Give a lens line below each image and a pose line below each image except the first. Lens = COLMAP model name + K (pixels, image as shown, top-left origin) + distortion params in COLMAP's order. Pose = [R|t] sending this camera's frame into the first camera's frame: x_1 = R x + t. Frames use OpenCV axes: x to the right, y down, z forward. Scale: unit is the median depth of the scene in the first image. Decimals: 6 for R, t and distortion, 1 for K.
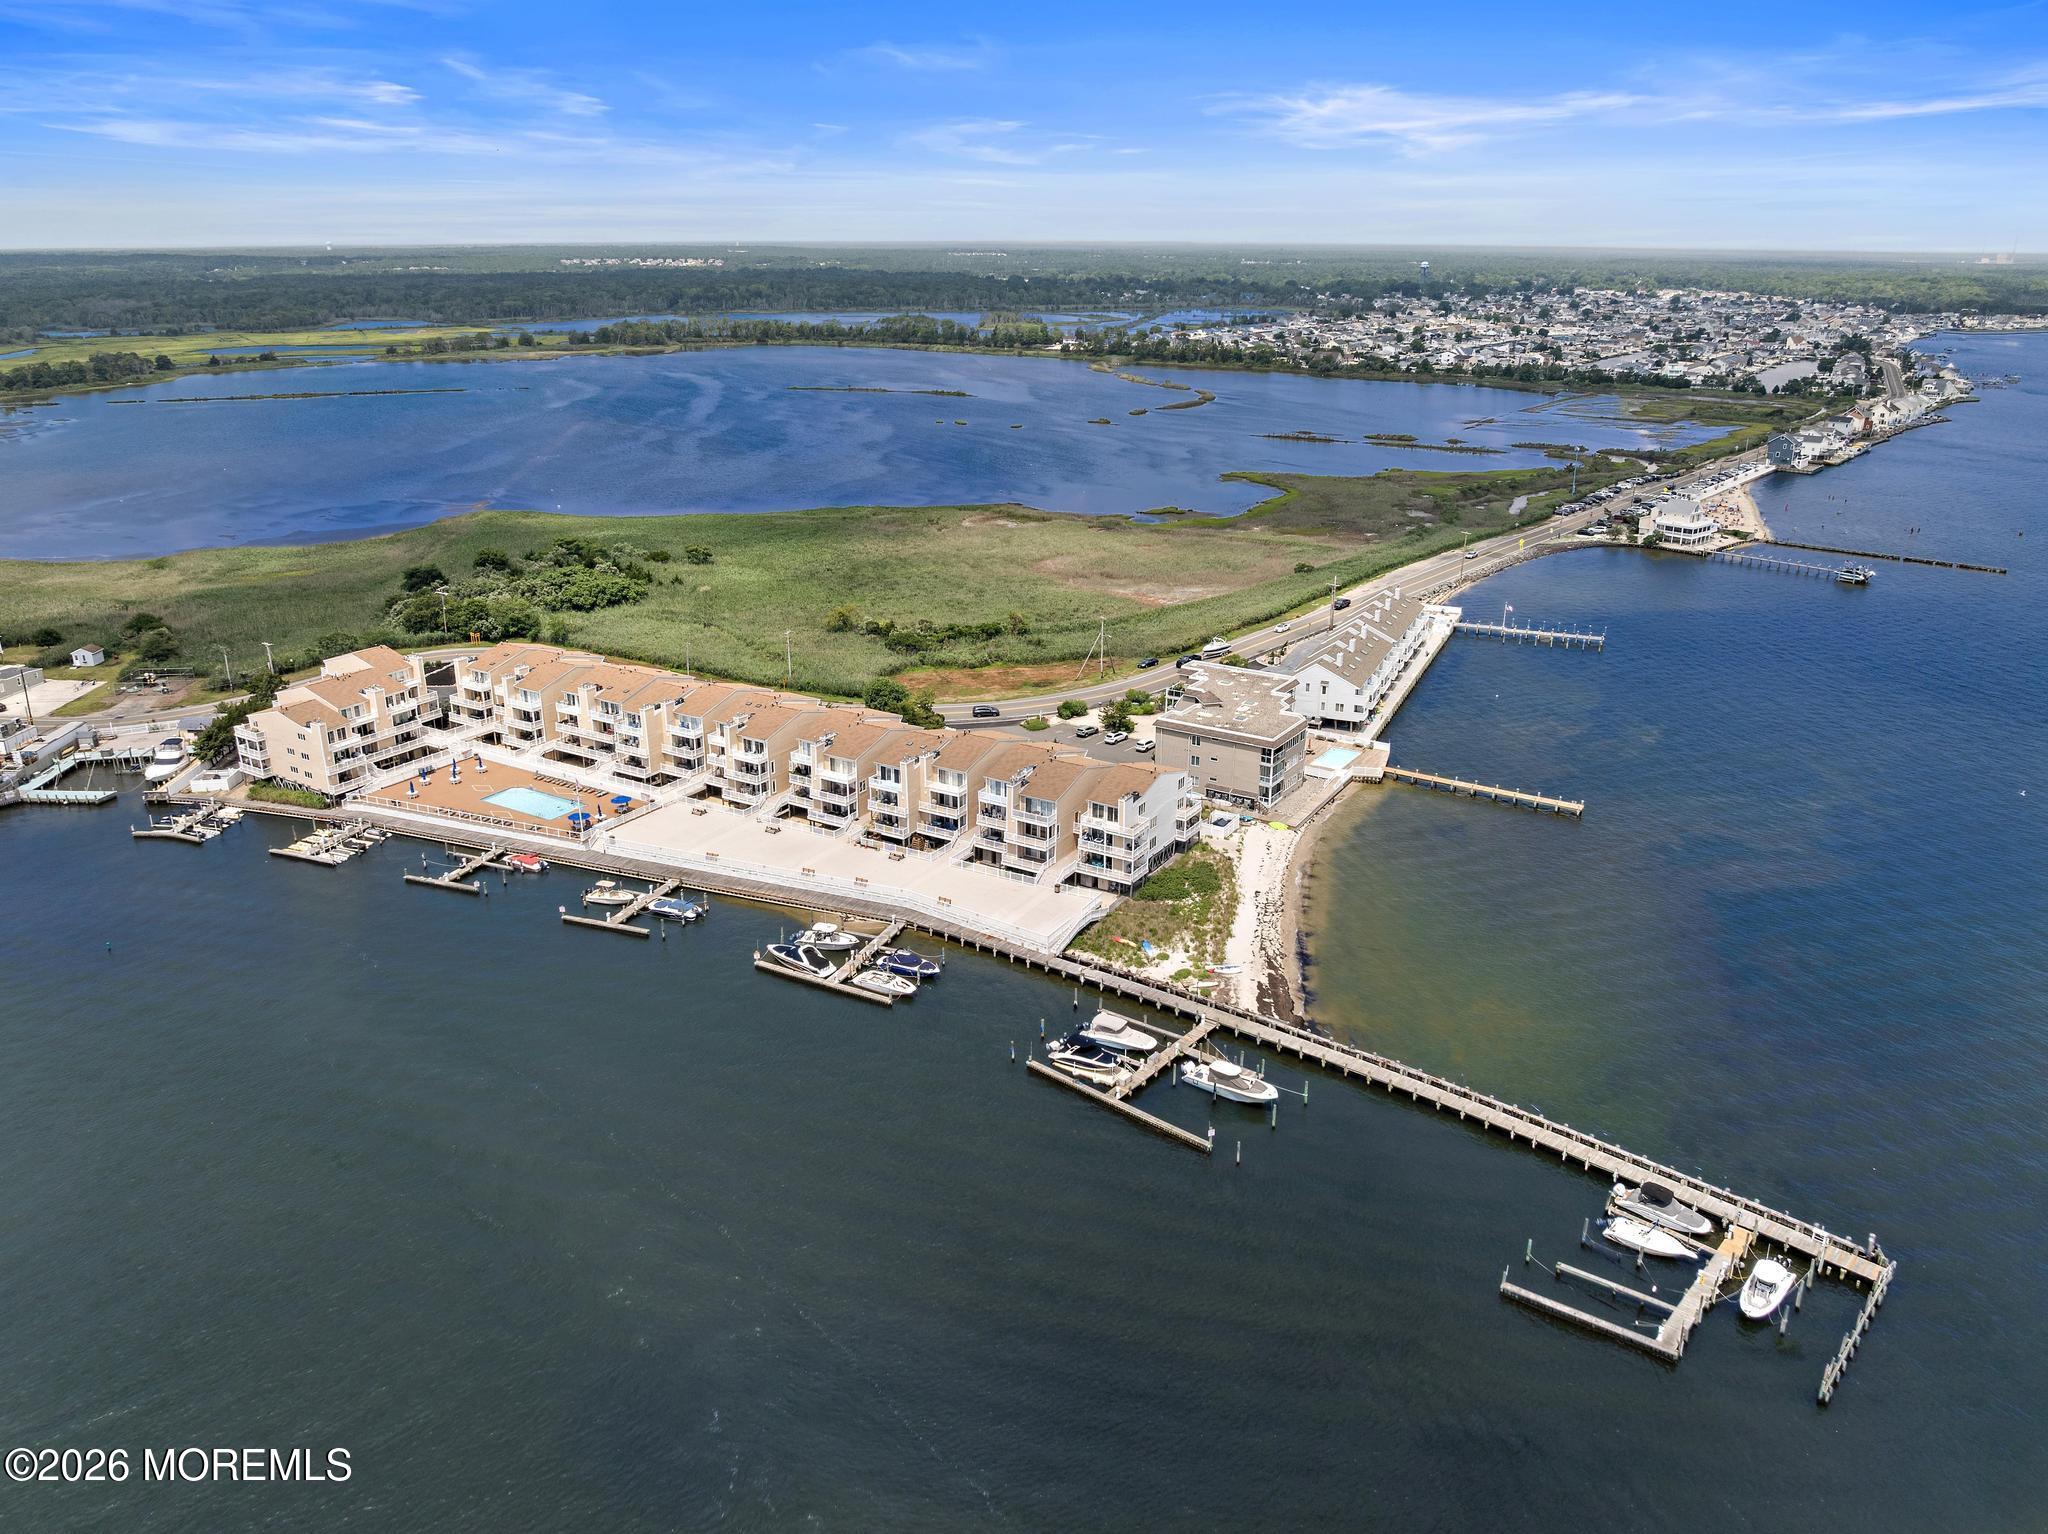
lens RADIAL K [[1452.4, 0, 1033.1], [0, 1452.4, 765.5], [0, 0, 1]] dist [-0.033795, -0.002301]
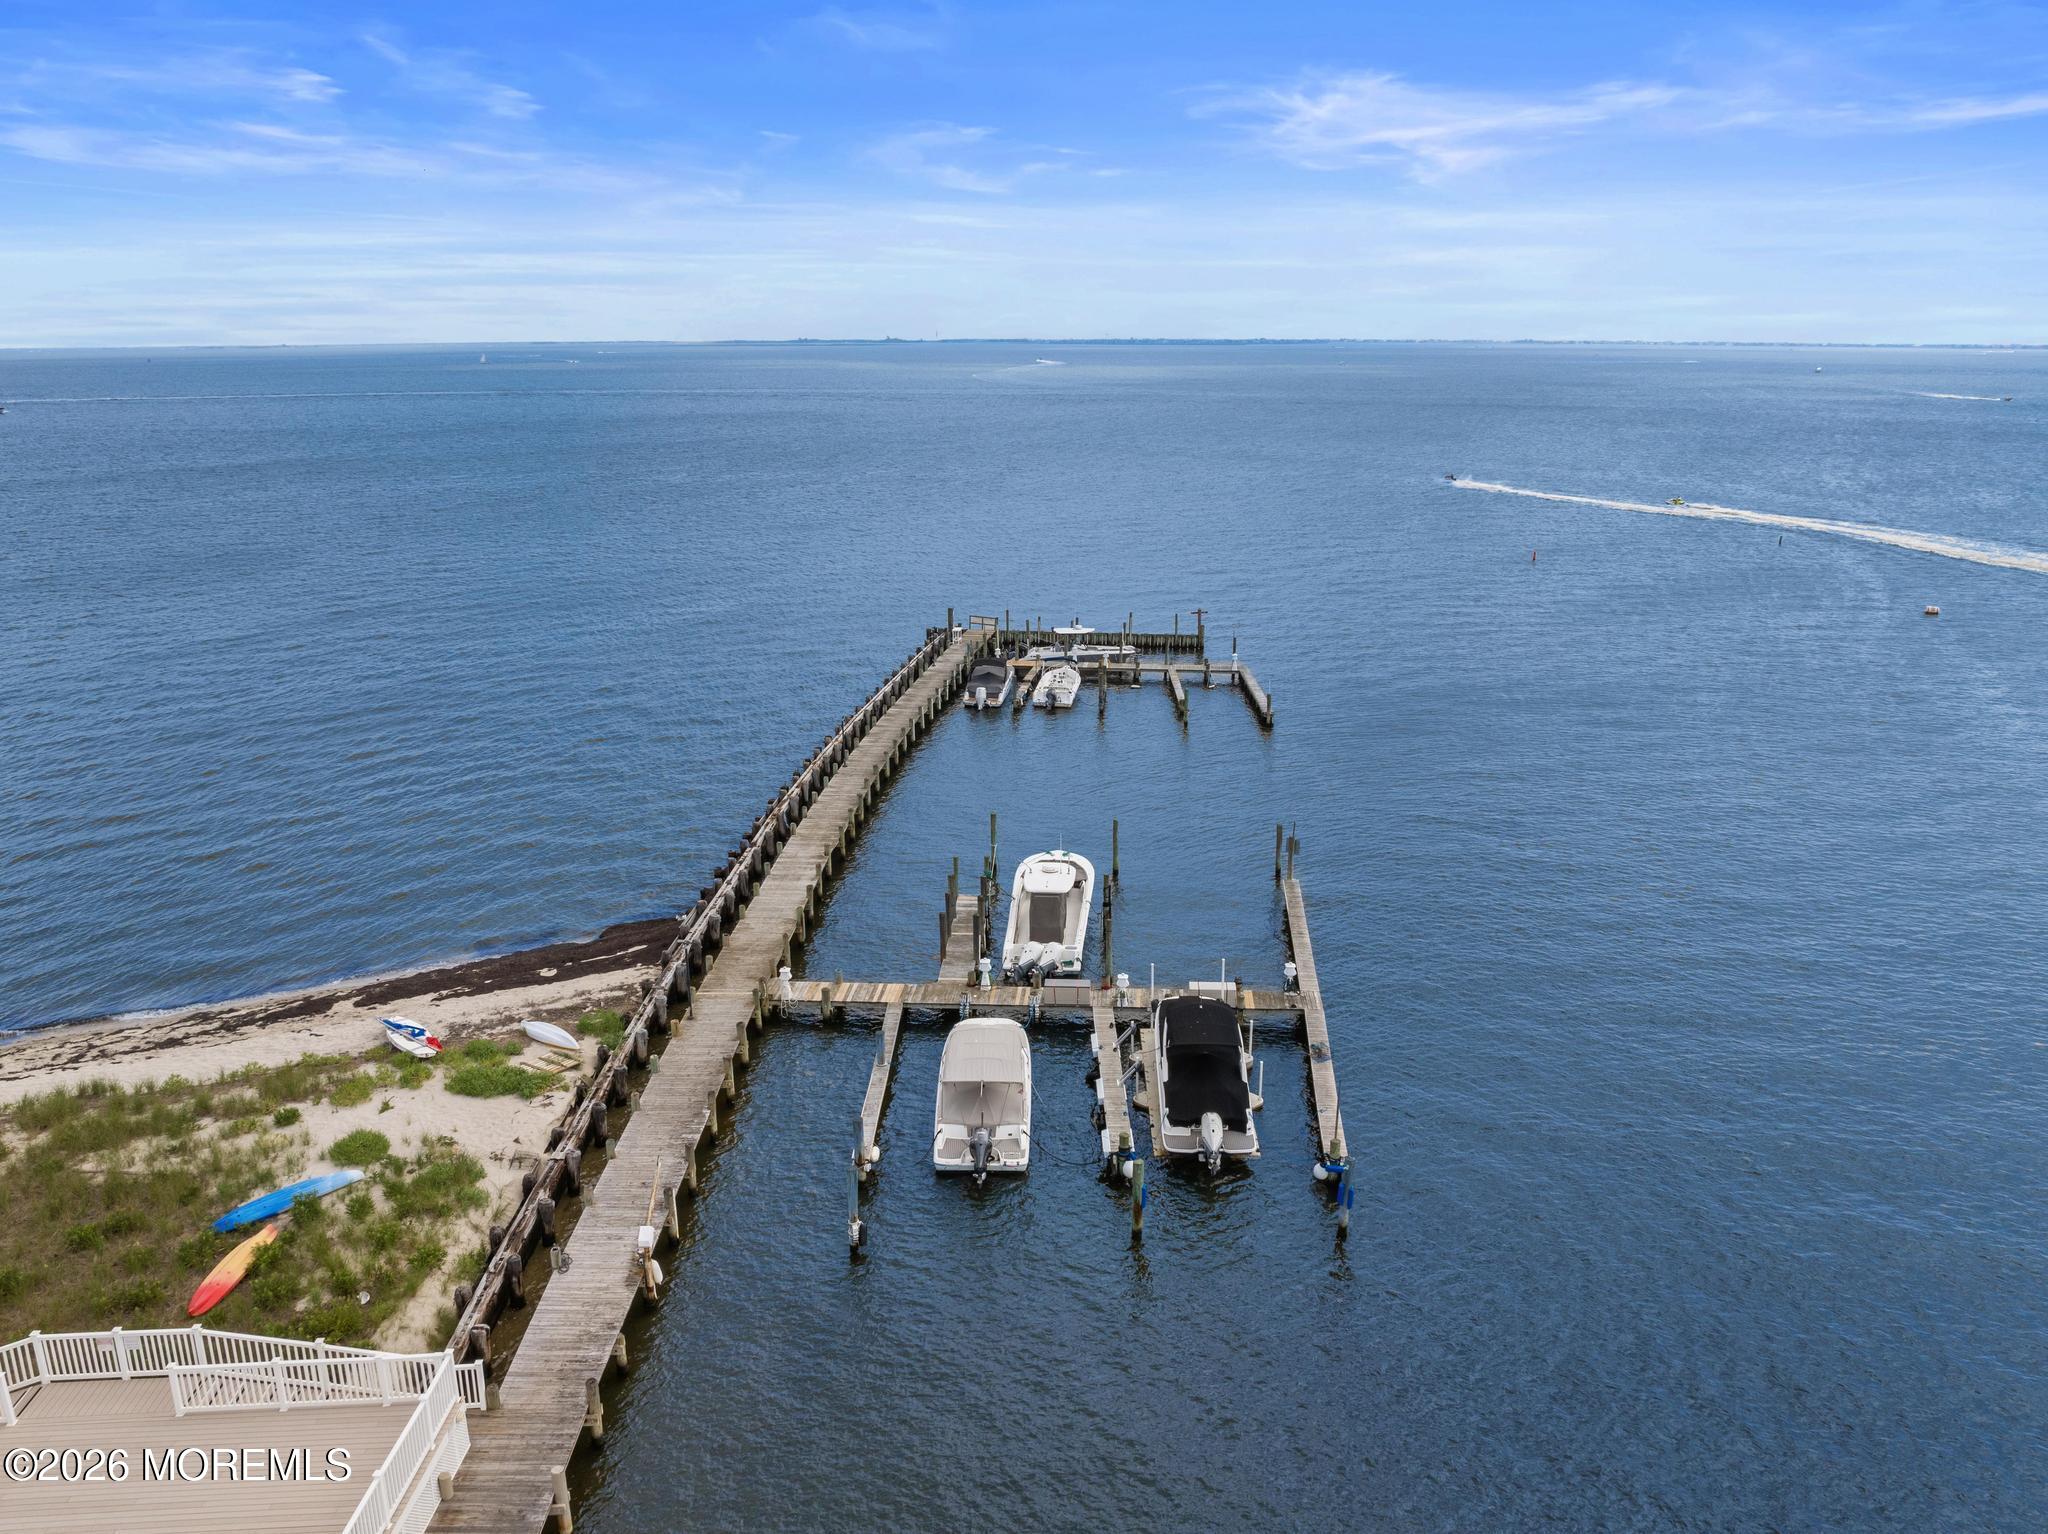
lens RADIAL K [[1502.0, 0, 1024.0], [0, 1502.0, 767.0], [0, 0, 1]] dist [-0.035985, -0.000245]
pose [[-0.578319, -0.228610, 0.783125, -0.124085], [0.274899, 0.849187, 0.450901, -0.002183], [-0.768100, 0.476045, -0.428256, 0.809094]]
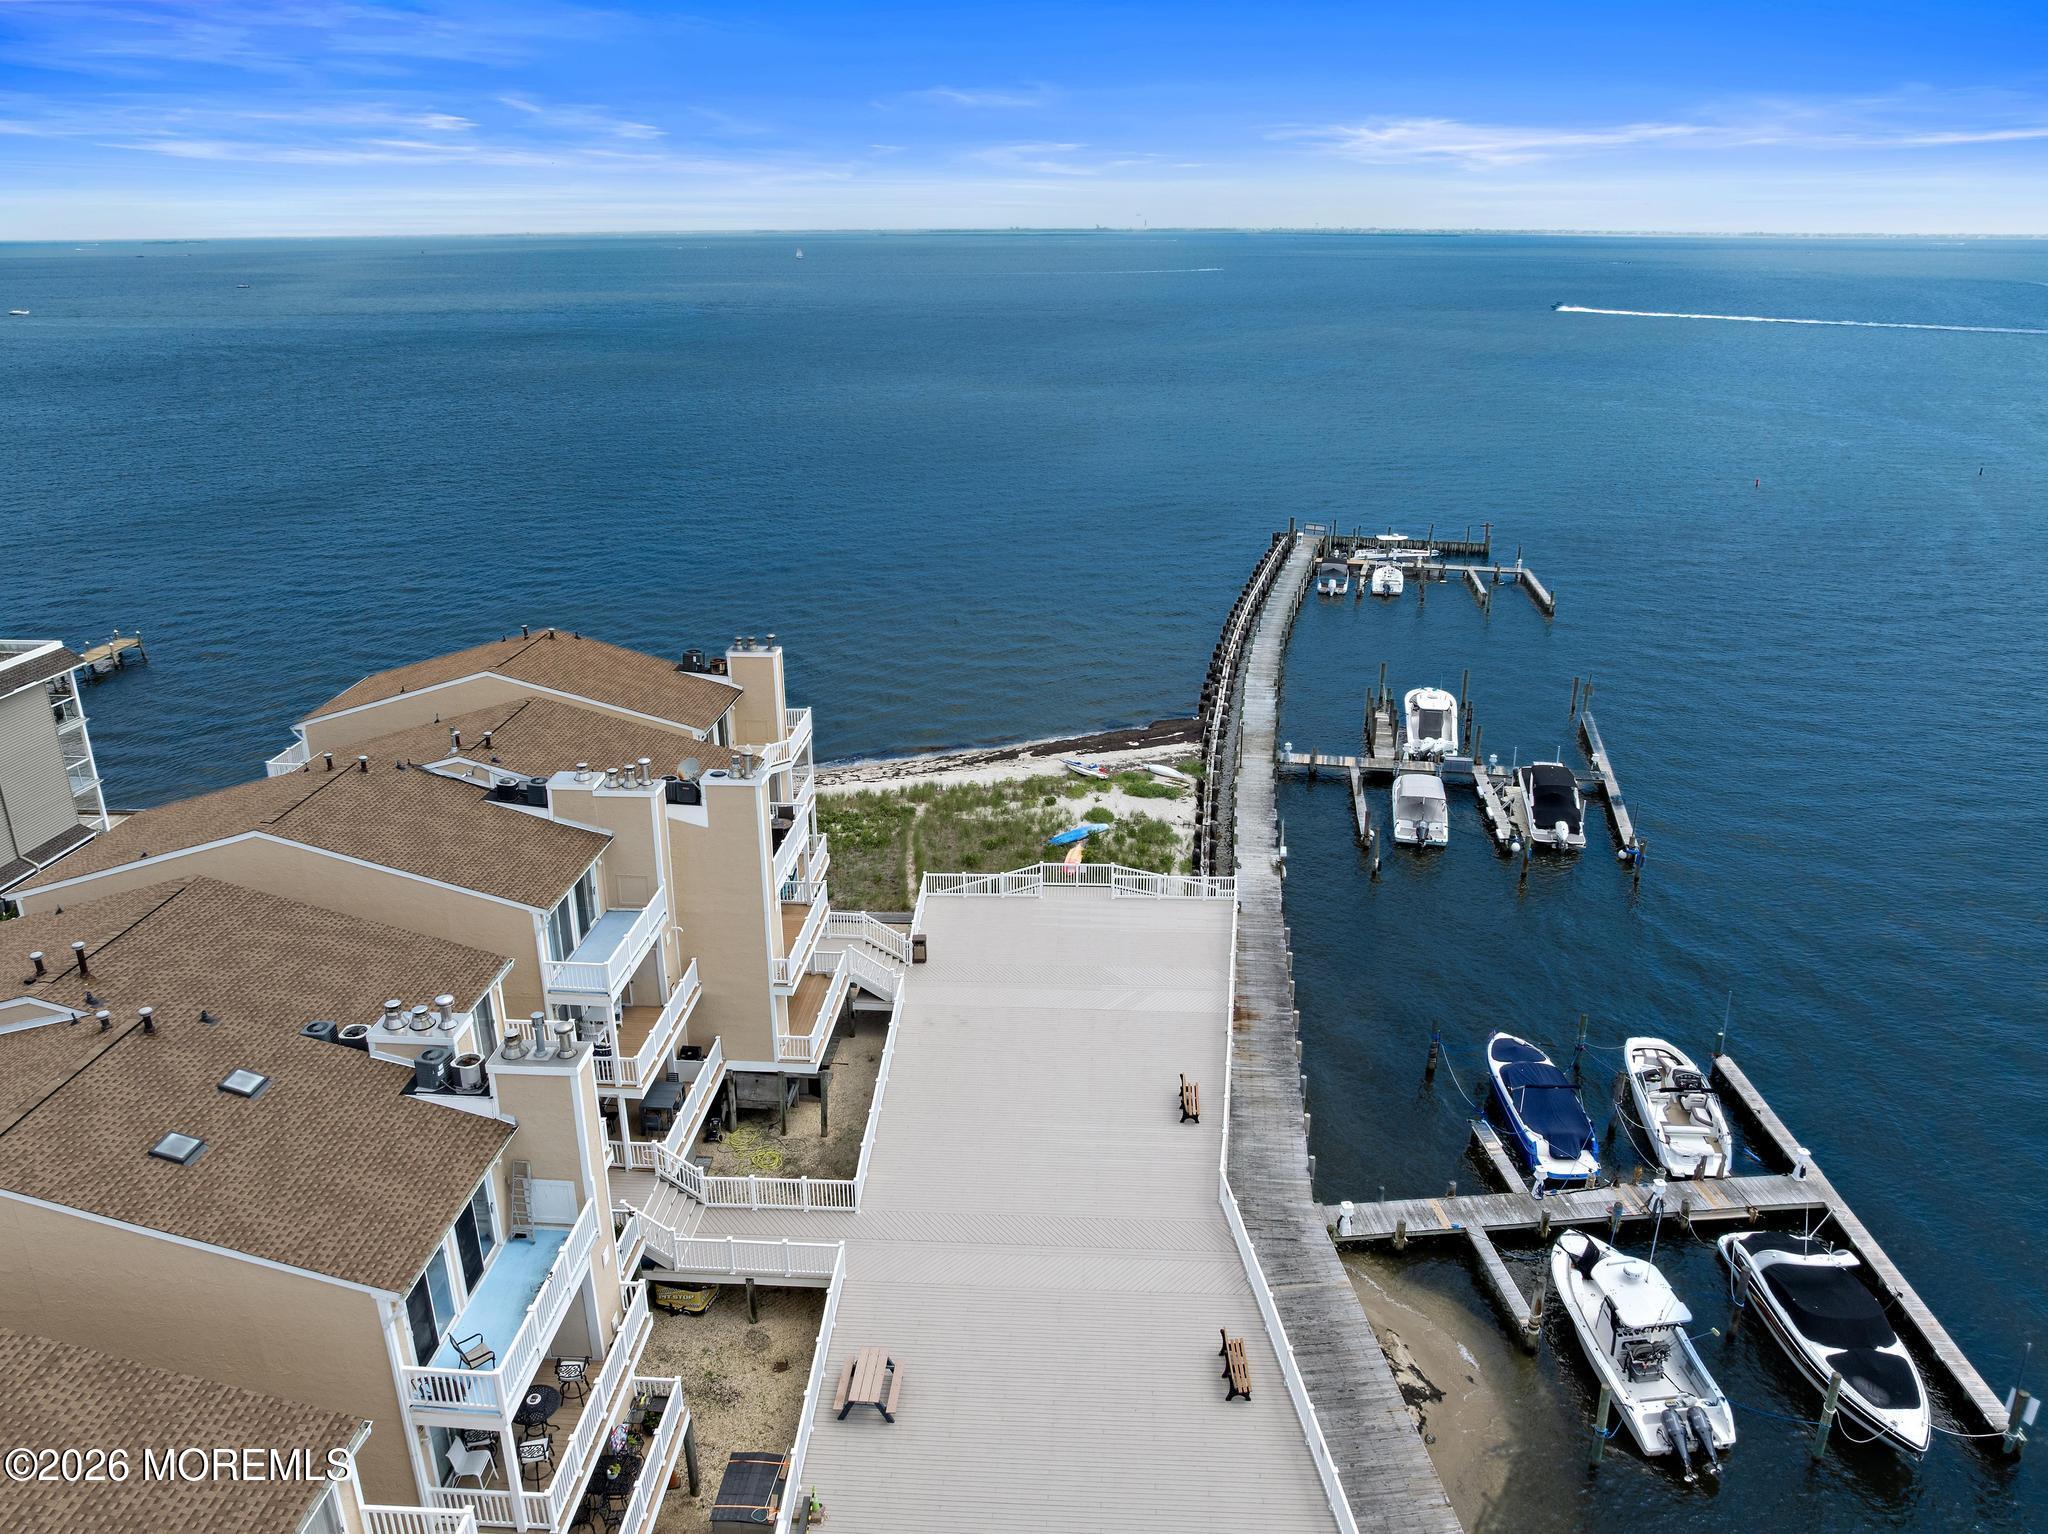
lens RADIAL K [[1470.2, 0, 1031.5], [0, 1470.2, 767.2], [0, 0, 1]] dist [-0.034093, -0.007502]
pose [[-0.469652, -0.309473, 0.826833, -0.224152], [0.299916, 0.824924, 0.479115, -0.087205], [-0.830348, 0.472998, -0.294611, 0.935170]]
